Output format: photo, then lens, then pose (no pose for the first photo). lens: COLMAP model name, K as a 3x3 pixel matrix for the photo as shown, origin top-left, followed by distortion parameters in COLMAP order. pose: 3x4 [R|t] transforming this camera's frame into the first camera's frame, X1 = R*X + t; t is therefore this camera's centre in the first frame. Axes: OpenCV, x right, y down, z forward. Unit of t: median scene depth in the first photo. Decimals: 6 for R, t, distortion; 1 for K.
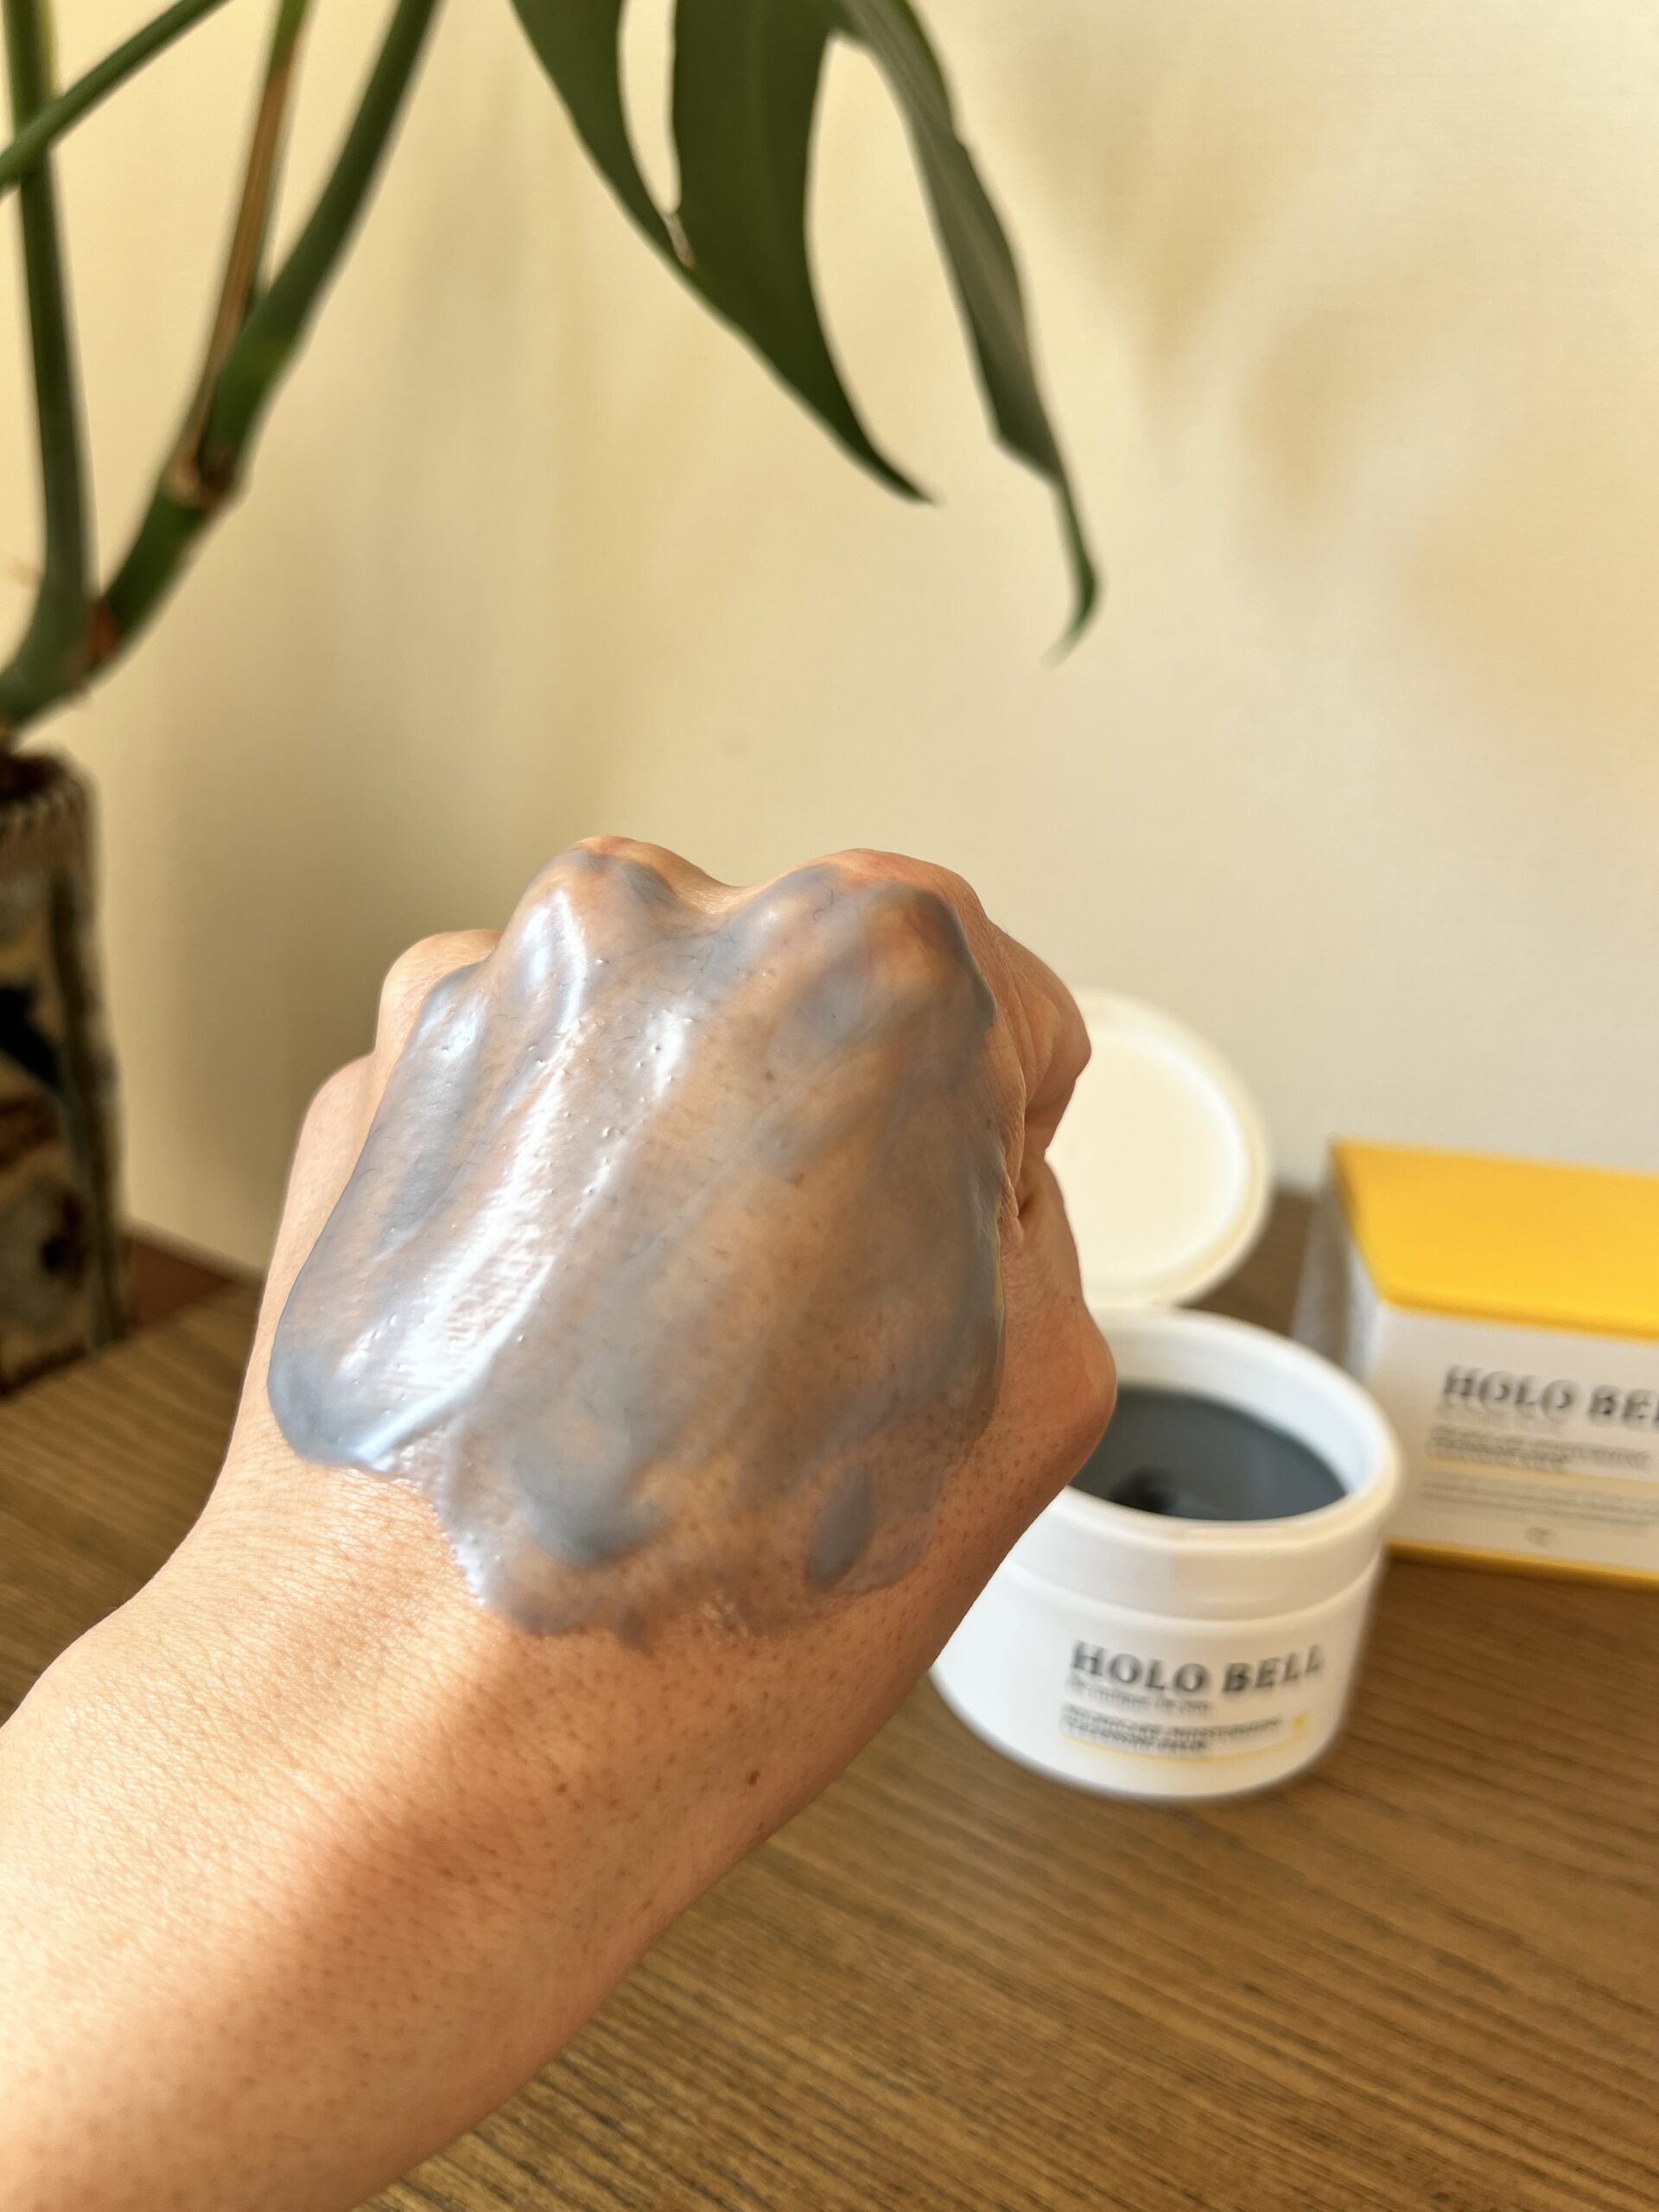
lens RADIAL K [[1730.3, 0, 848.1], [0, 1730.3, 1132.6], [0, 0, 1]] dist [-0.002199, -0.019518]
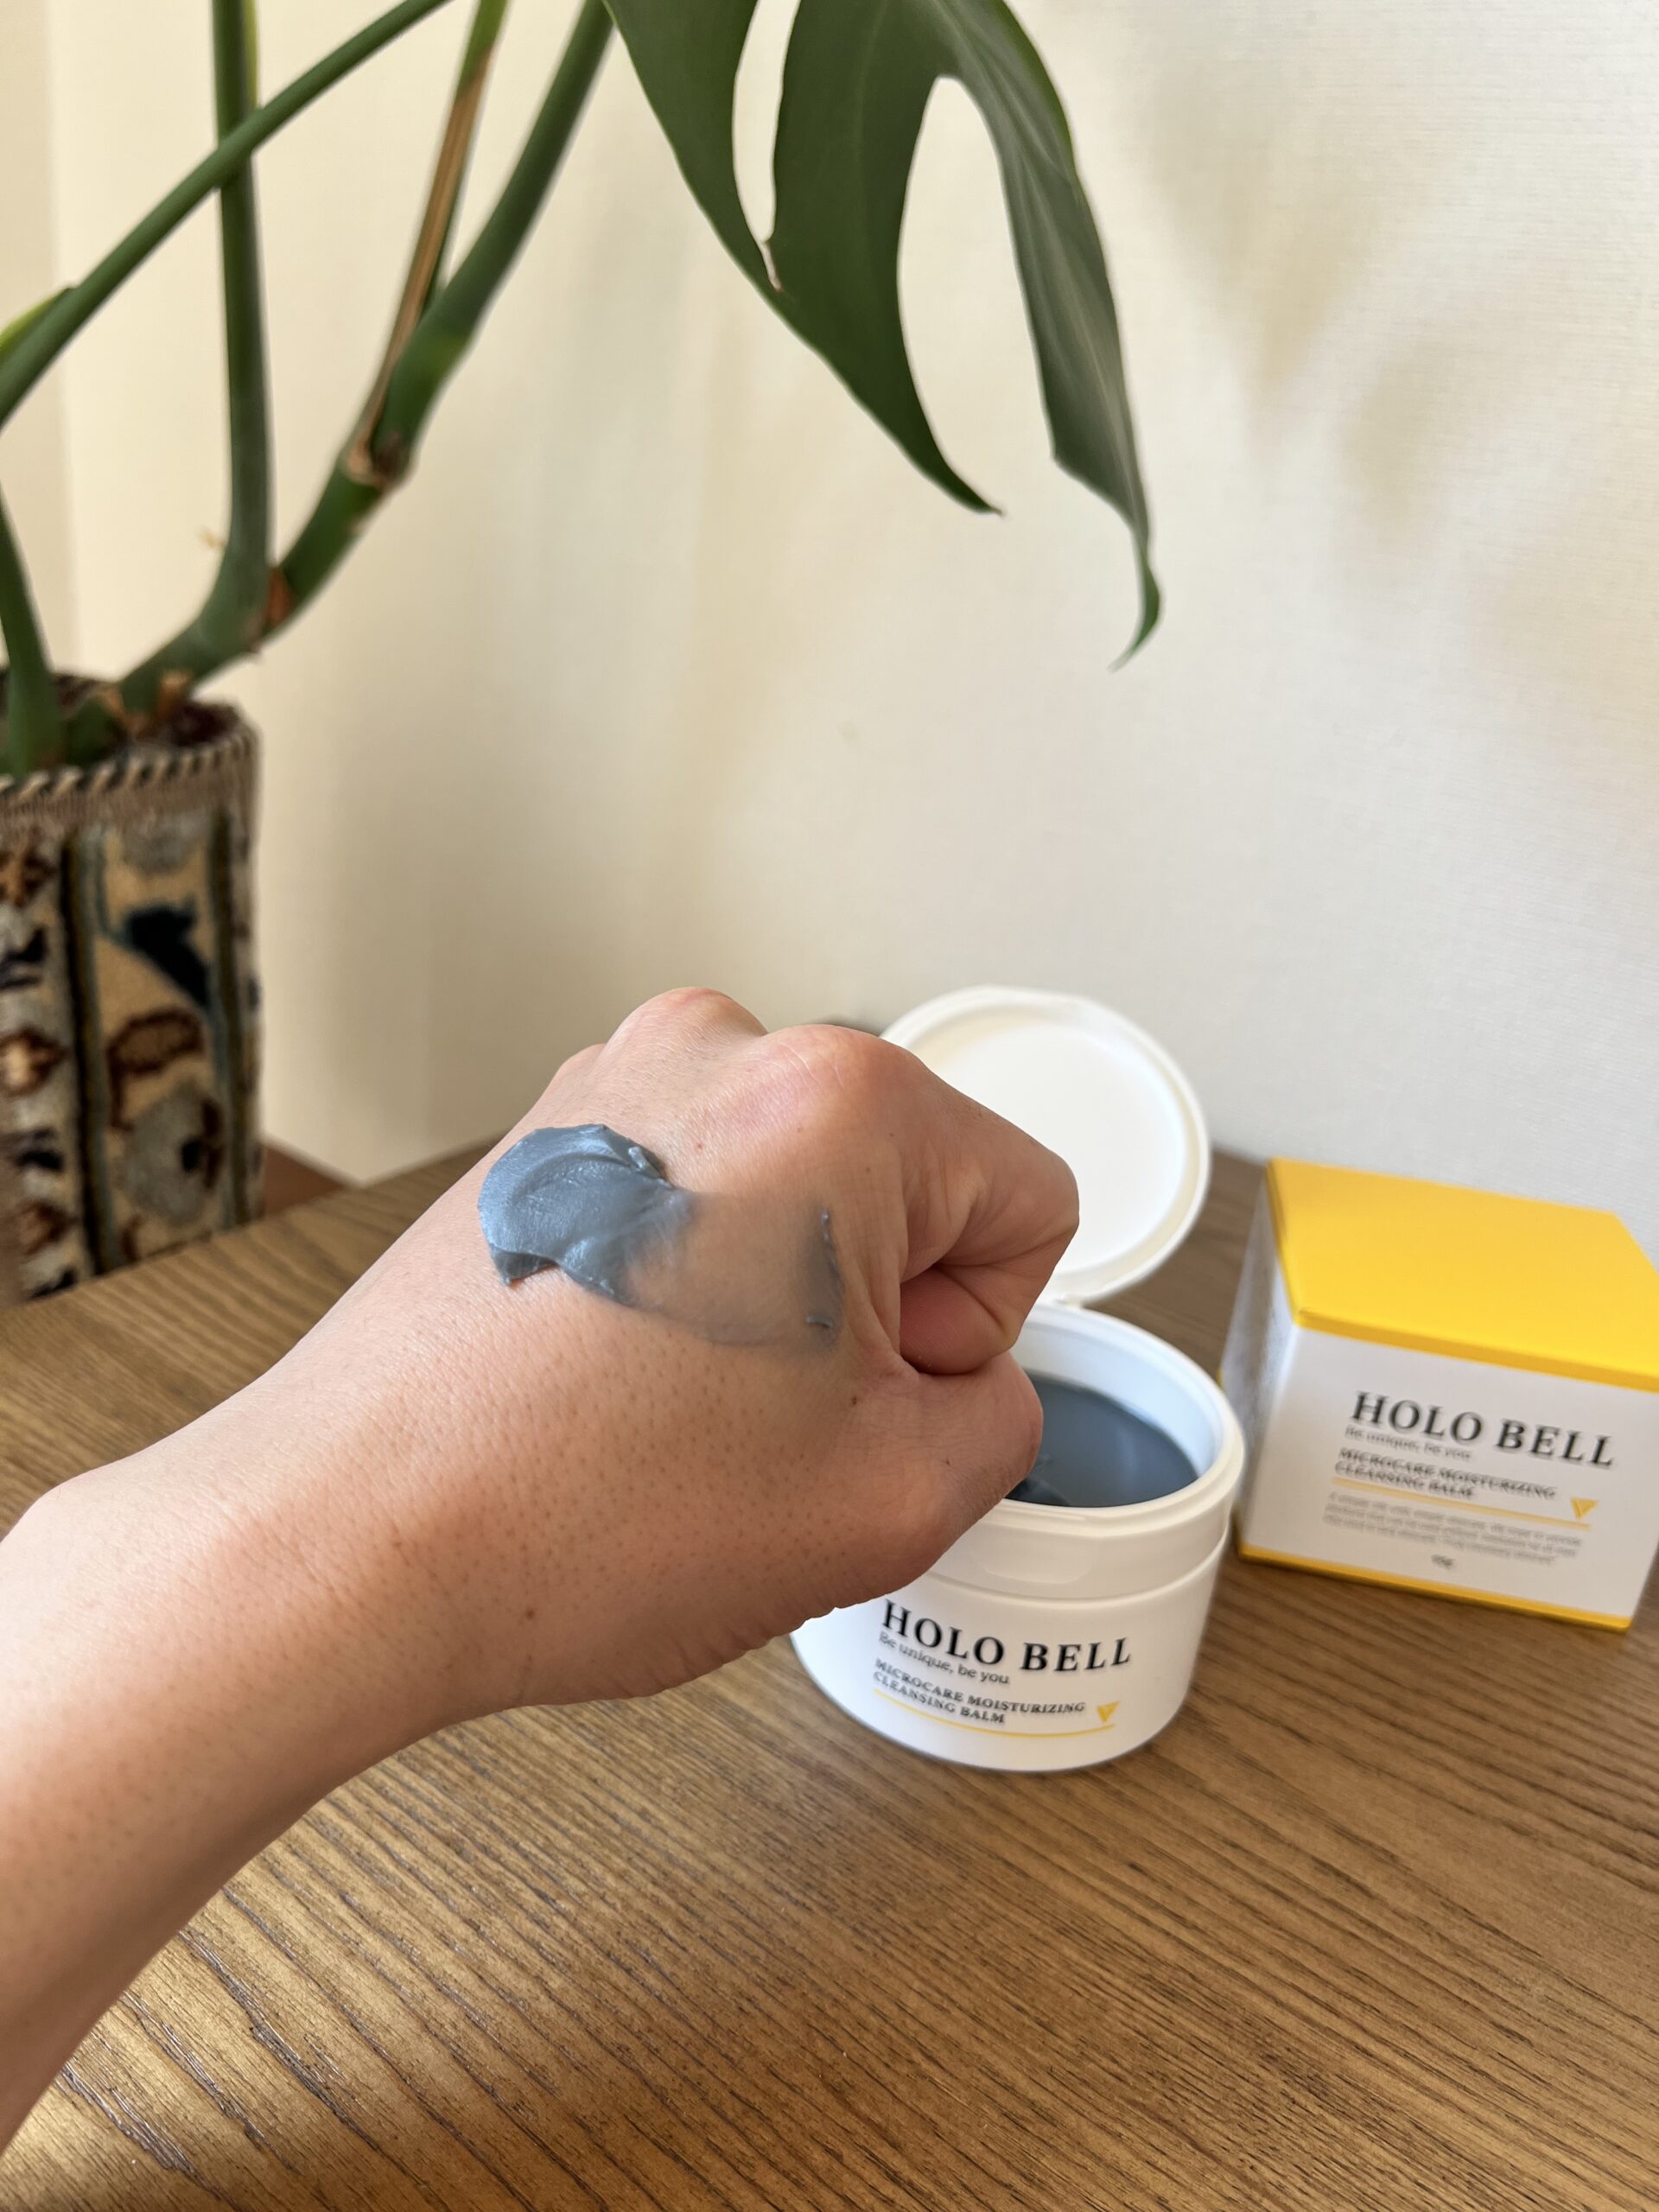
lens RADIAL K [[1730.3, 0, 845.4], [0, 1730.3, 1132.7], [0, 0, 1]] dist [-0.002199, -0.019518]
pose [[0.992376, 0.078368, -0.095118, 0.113971], [-0.078246, 0.996921, 0.005011, 0.033447], [0.095218, 0.002470, 0.995453, -0.120892]]
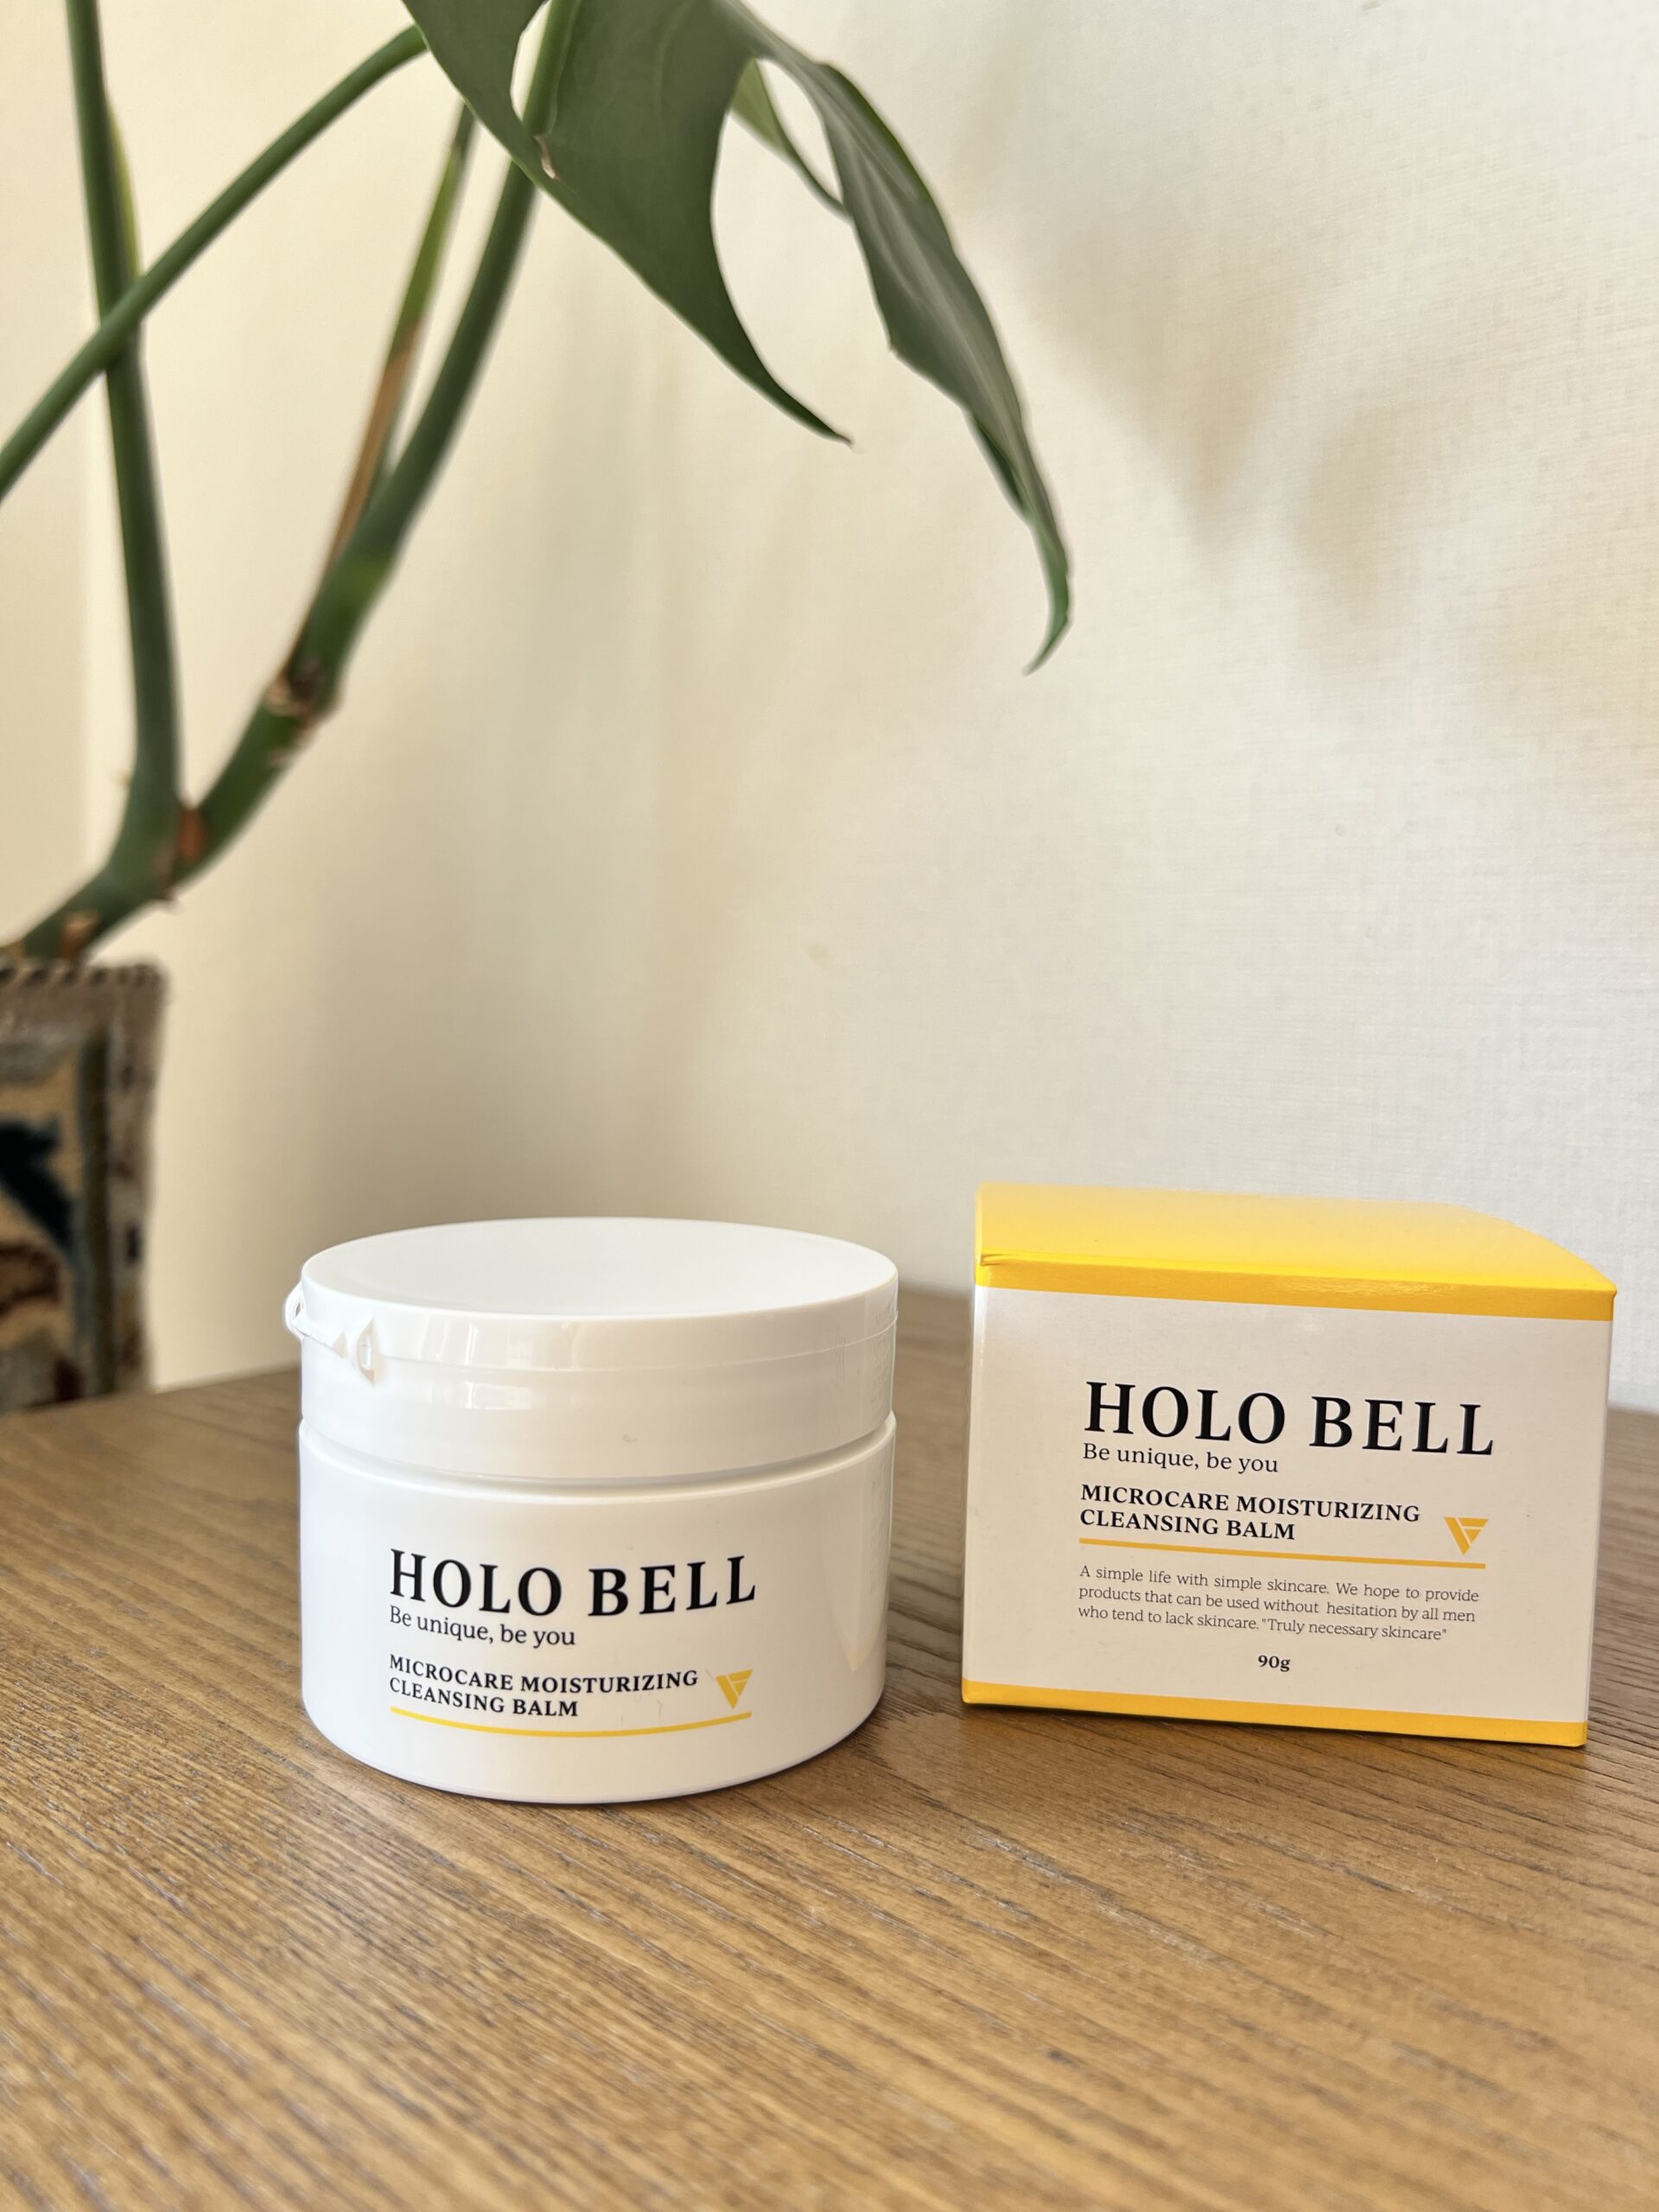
lens RADIAL K [[1730.3, 0, 855.6], [0, 1730.3, 1101.5], [0, 0, 1]] dist [-0.002199, -0.019518]
pose [[0.982591, -0.034810, -0.182493, 0.277907], [-0.026871, 0.945331, -0.325004, 0.366492], [0.183829, 0.324250, 0.927938, 0.304272]]
